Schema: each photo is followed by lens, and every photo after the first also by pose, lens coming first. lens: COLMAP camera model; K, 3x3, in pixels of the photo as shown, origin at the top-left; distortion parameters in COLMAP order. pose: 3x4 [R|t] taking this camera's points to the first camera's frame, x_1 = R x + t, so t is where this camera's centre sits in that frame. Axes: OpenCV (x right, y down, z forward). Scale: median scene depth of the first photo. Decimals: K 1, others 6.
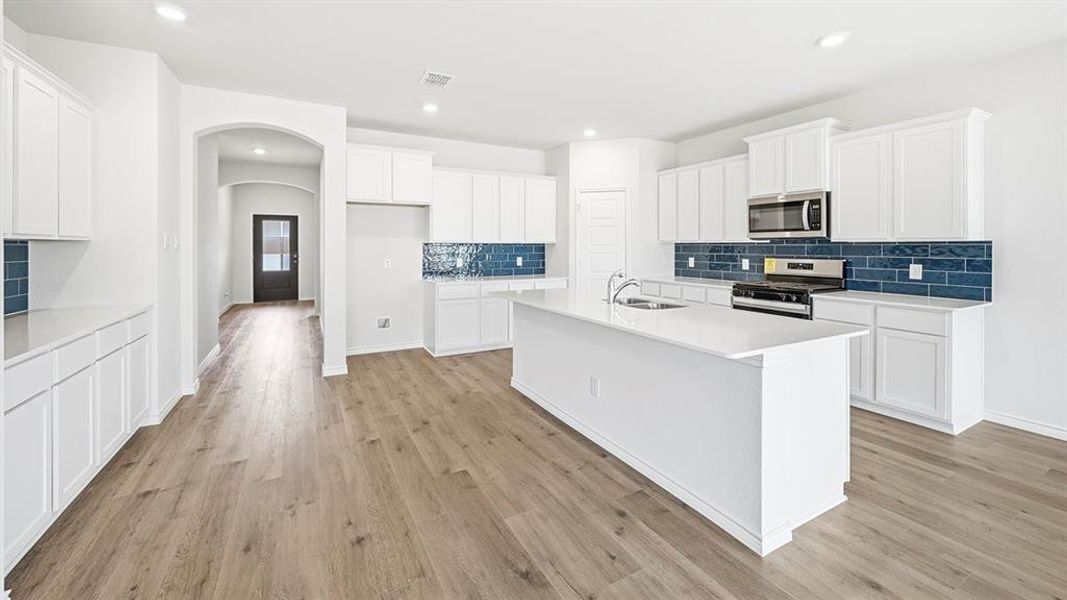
lens RADIAL K [[422.8, 0, 535.8], [0, 422.8, 247.9], [0, 0, 1]] dist [0.000994, -0.000115]
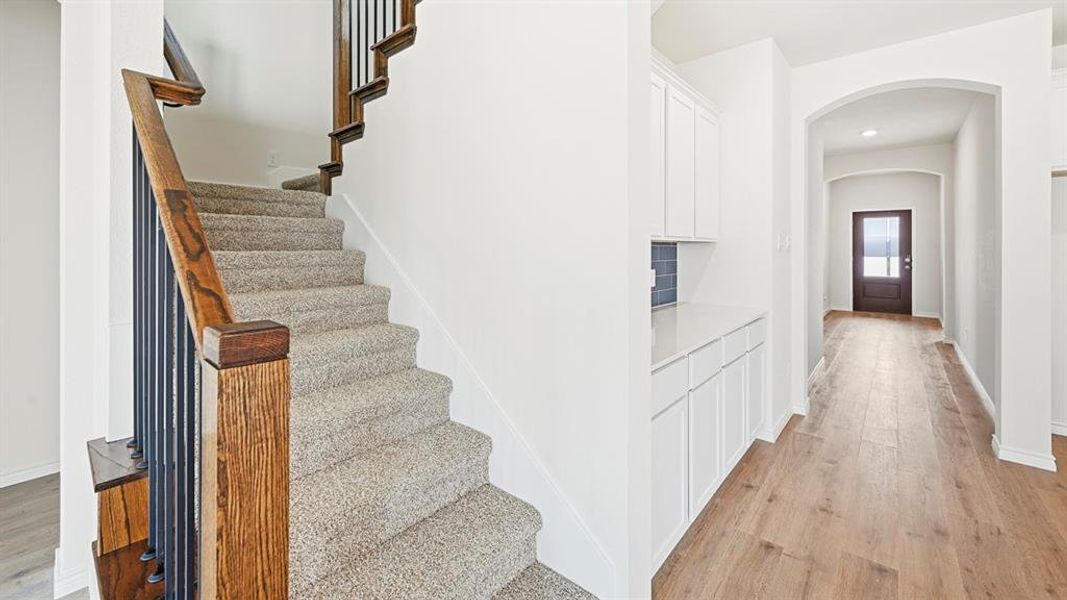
lens RADIAL K [[422.8, 0, 535.8], [0, 422.8, 247.9], [0, 0, 1]] dist [0.000994, -0.000115]
pose [[0.349833, 0.000142, -0.936812, -0.162066], [-0.003693, 0.999992, -0.001227, 0.000121], [0.936805, 0.003889, 0.349831, 0.150435]]
